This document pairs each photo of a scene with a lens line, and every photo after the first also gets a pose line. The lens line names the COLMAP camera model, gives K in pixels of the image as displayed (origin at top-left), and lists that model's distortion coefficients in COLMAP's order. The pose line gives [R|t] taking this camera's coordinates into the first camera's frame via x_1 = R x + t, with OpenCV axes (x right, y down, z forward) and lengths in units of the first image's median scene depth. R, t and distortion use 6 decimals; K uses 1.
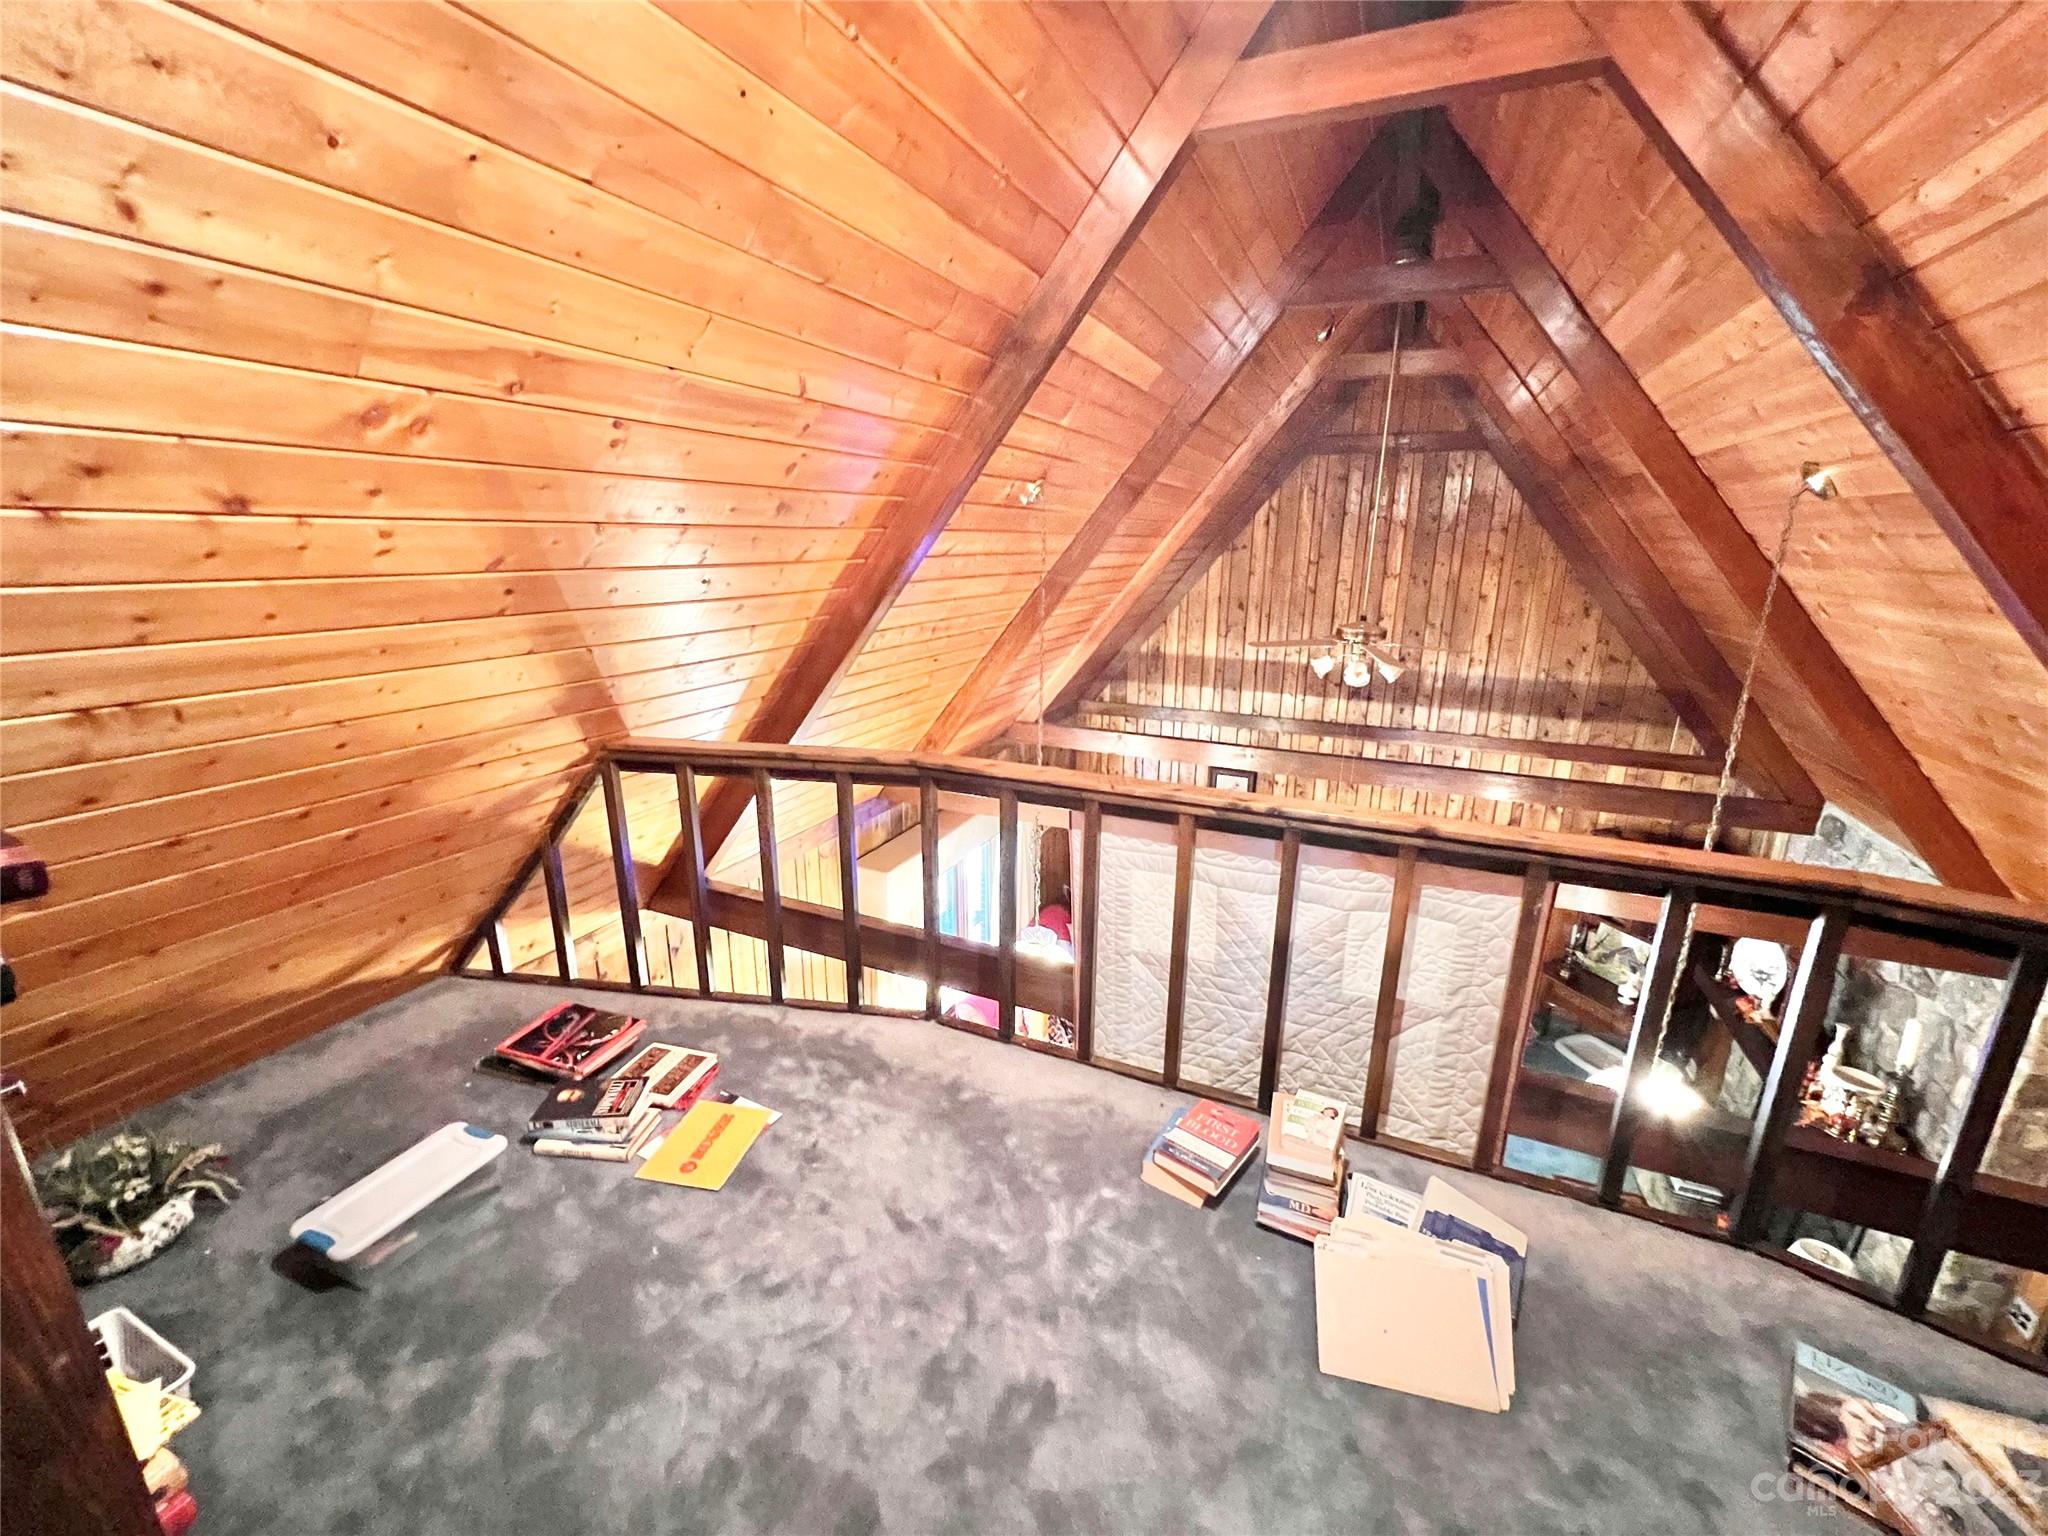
lens RADIAL K [[828.0, 0, 1024.4], [0, 828.0, 768.2], [0, 0, 1]] dist [0.002063, 0.000125]
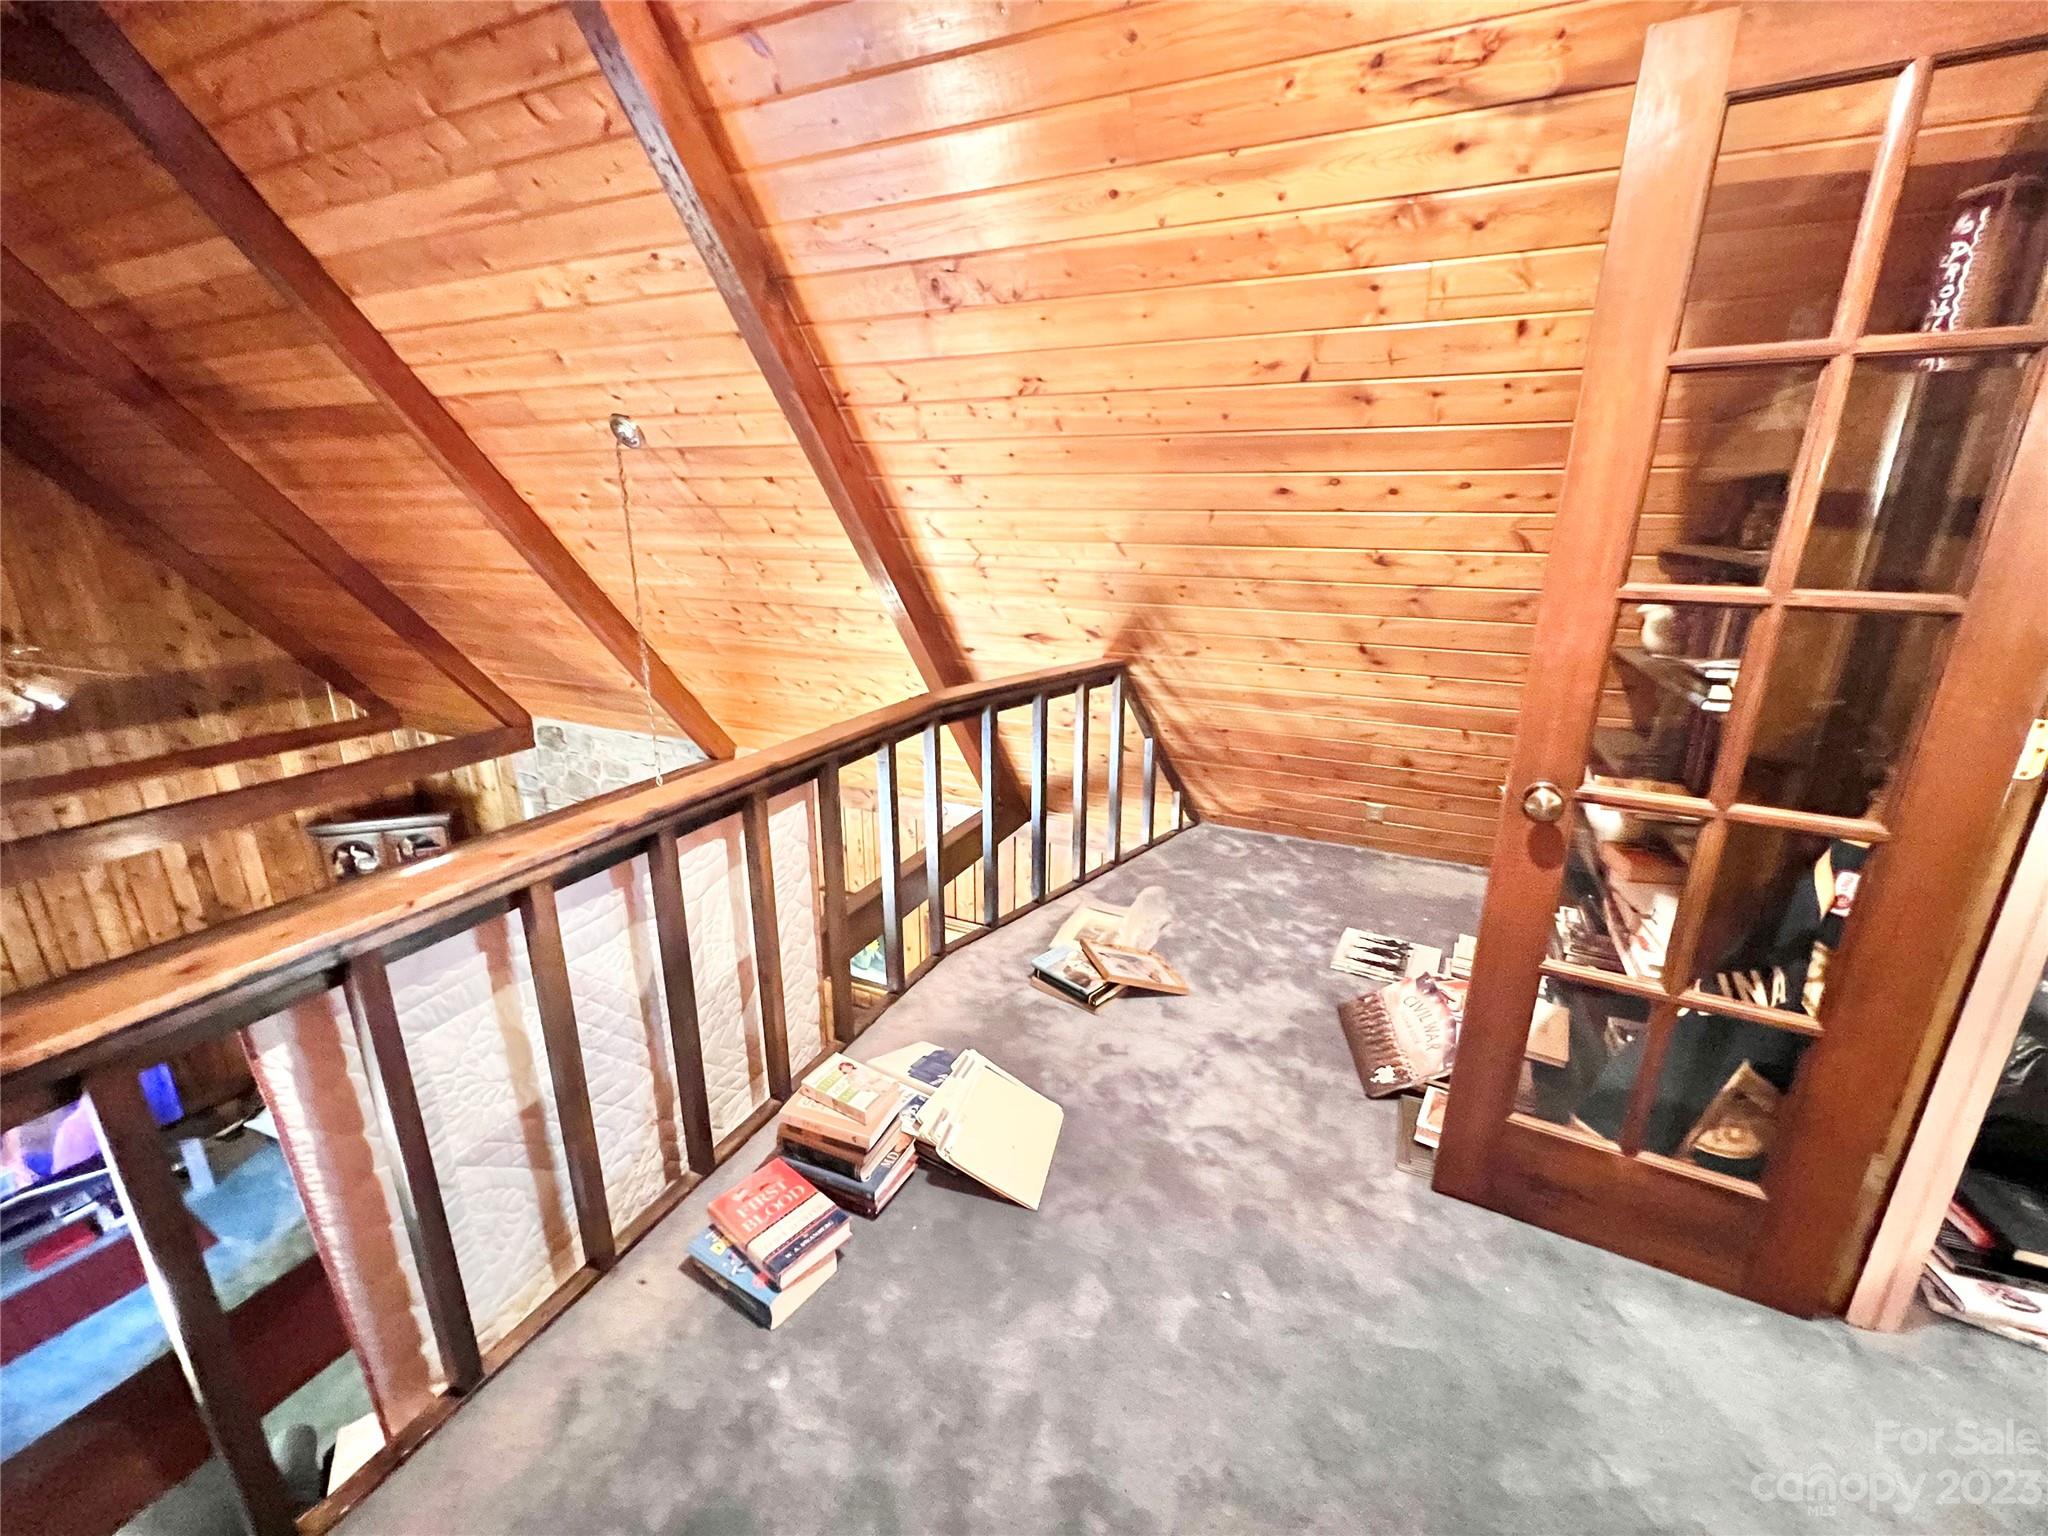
lens RADIAL K [[828.0, 0, 1024.2], [0, 828.0, 759.8], [0, 0, 1]] dist [0.002063, 0.000125]
pose [[-0.002506, -0.292984, 0.956114, -0.212675], [0.266352, 0.921382, 0.283039, -0.061070], [-0.963872, 0.255373, 0.075728, 0.306794]]
